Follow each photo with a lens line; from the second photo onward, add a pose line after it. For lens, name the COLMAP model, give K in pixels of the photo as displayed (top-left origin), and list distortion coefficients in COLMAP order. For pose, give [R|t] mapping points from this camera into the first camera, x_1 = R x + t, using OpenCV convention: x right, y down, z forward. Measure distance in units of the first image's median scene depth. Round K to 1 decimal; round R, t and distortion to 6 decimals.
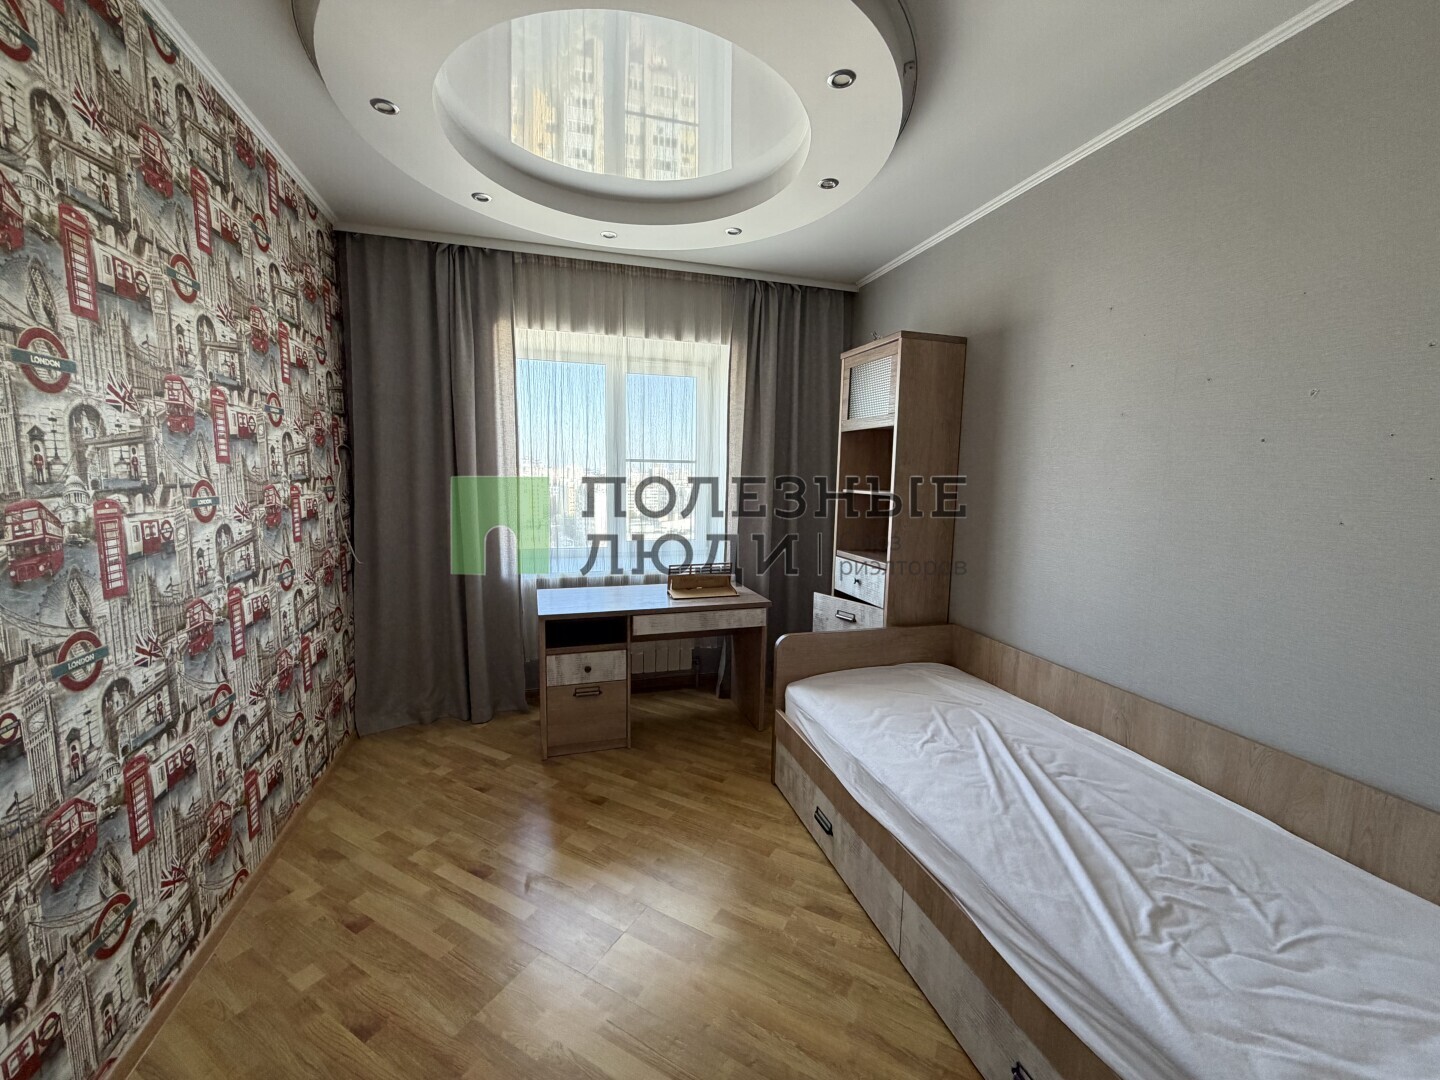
lens RADIAL K [[573.1, 0, 718.6], [0, 573.1, 538.3], [0, 0, 1]] dist [-0.000597, 0.000436]
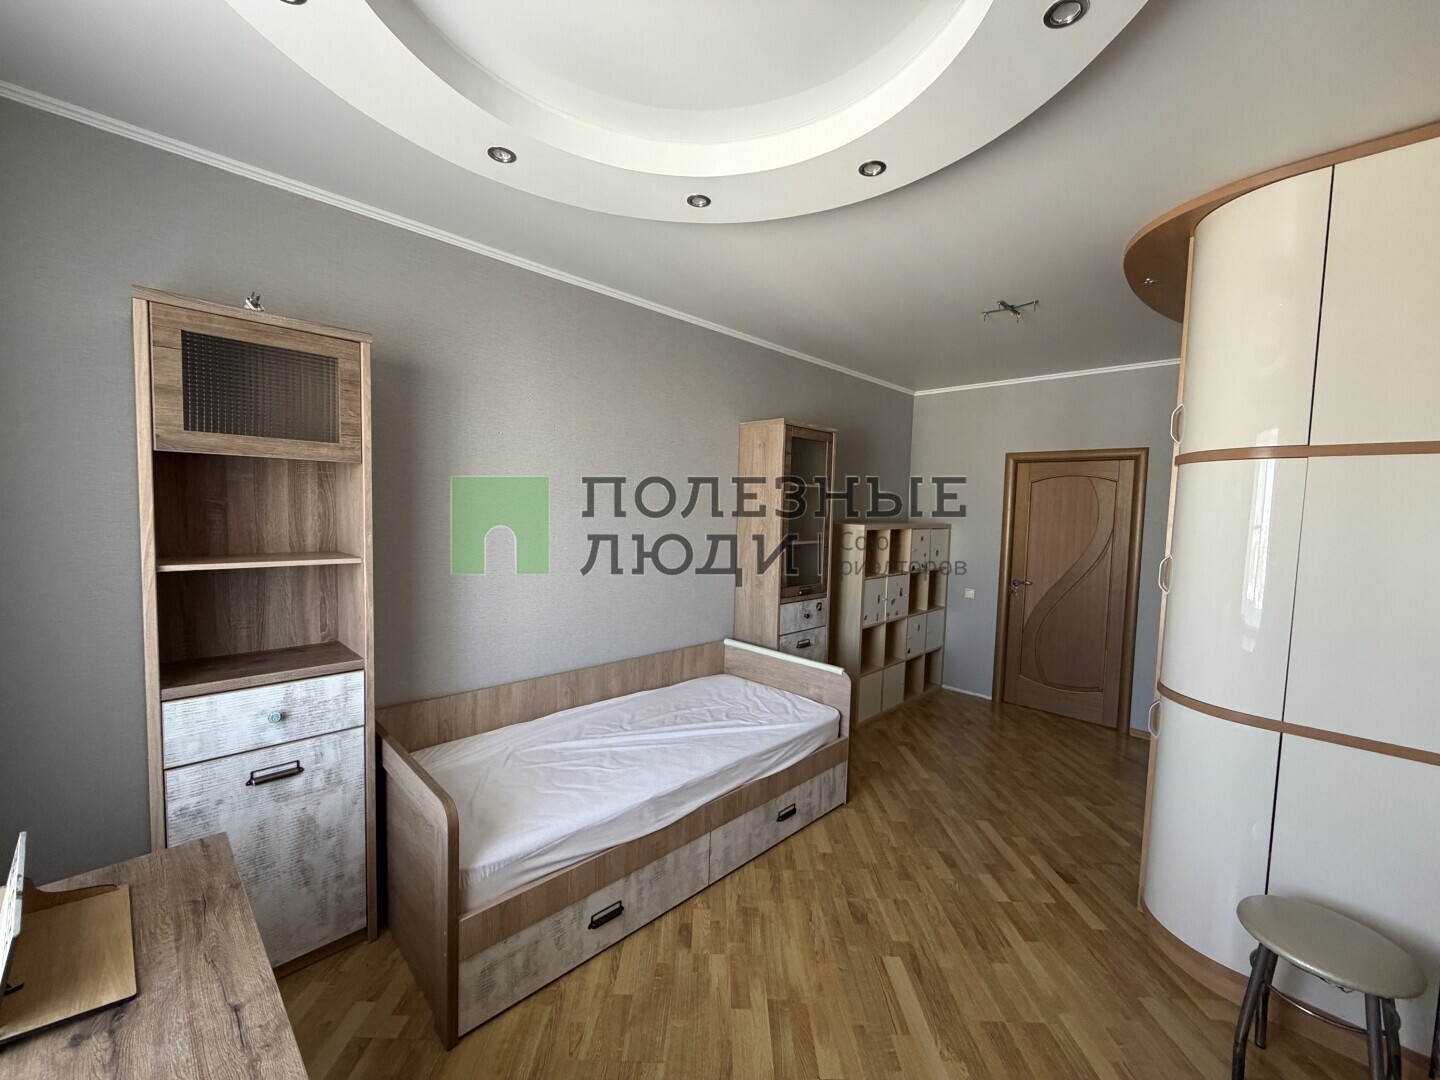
lens RADIAL K [[573.1, 0, 715.1], [0, 573.1, 546.8], [0, 0, 1]] dist [-0.000597, 0.000436]
pose [[-0.465386, -0.087080, 0.880814, -0.429631], [0.078668, 0.987141, 0.139156, -0.130917], [-0.881605, 0.134053, -0.452551, 0.783226]]
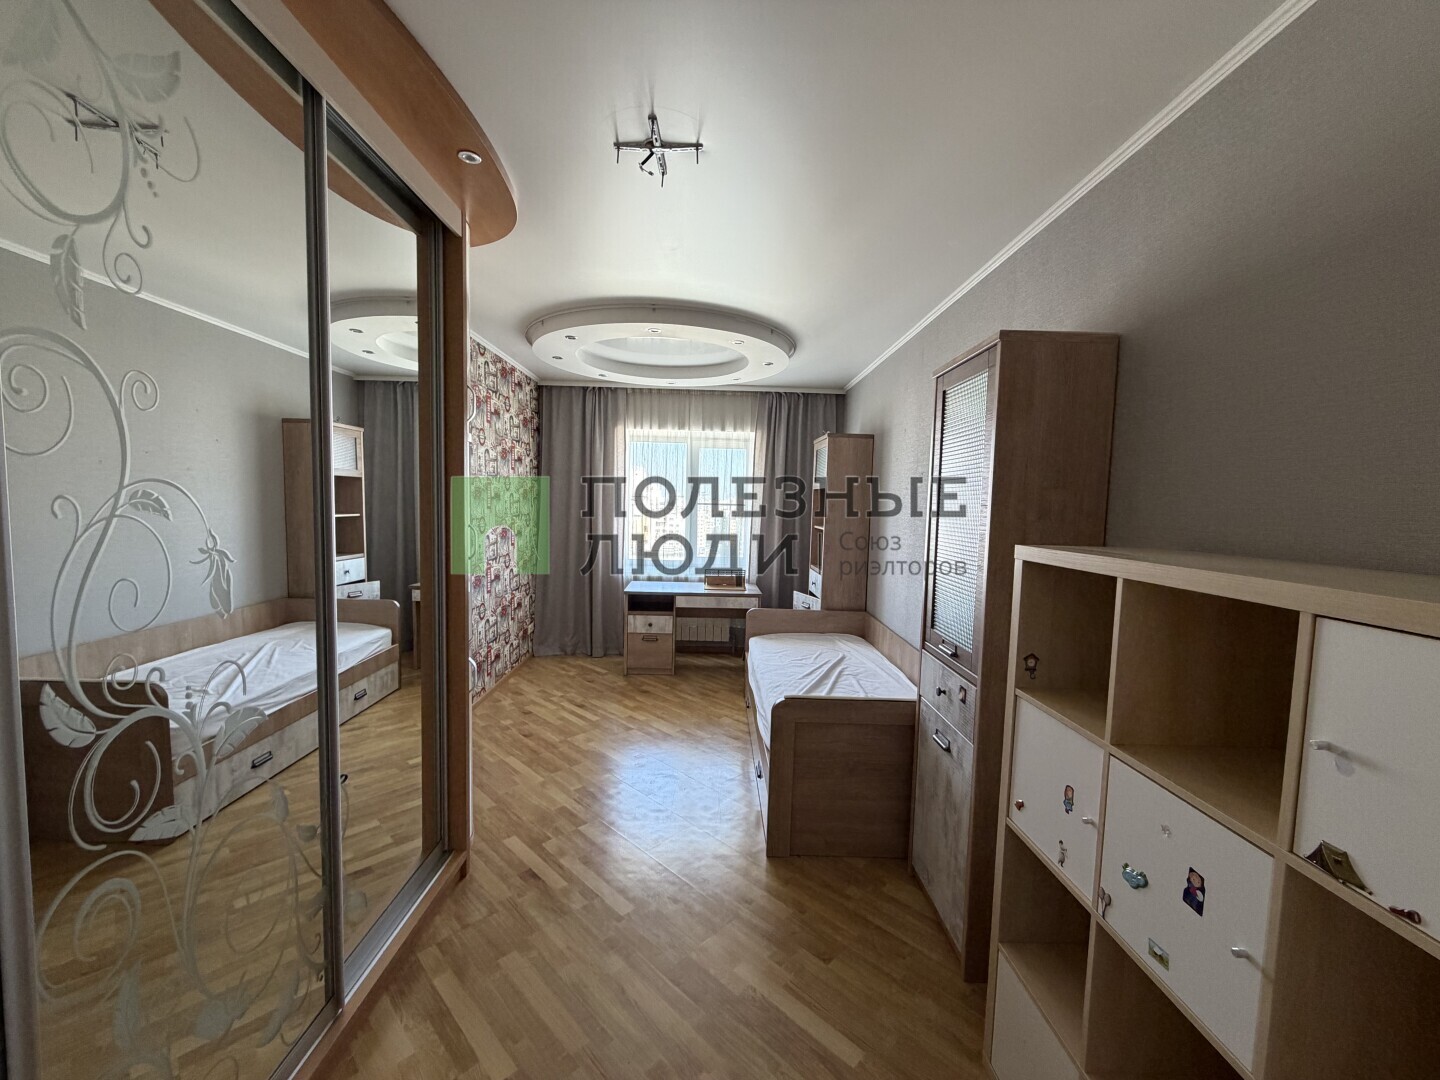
lens RADIAL K [[573.1, 0, 717.7], [0, 573.1, 535.2], [0, 0, 1]] dist [-0.000597, 0.000436]
pose [[0.961778, 0.027295, -0.272468, 0.445266], [-0.043135, 0.997699, -0.052316, 0.038161], [0.270413, 0.062069, 0.960742, -0.651253]]
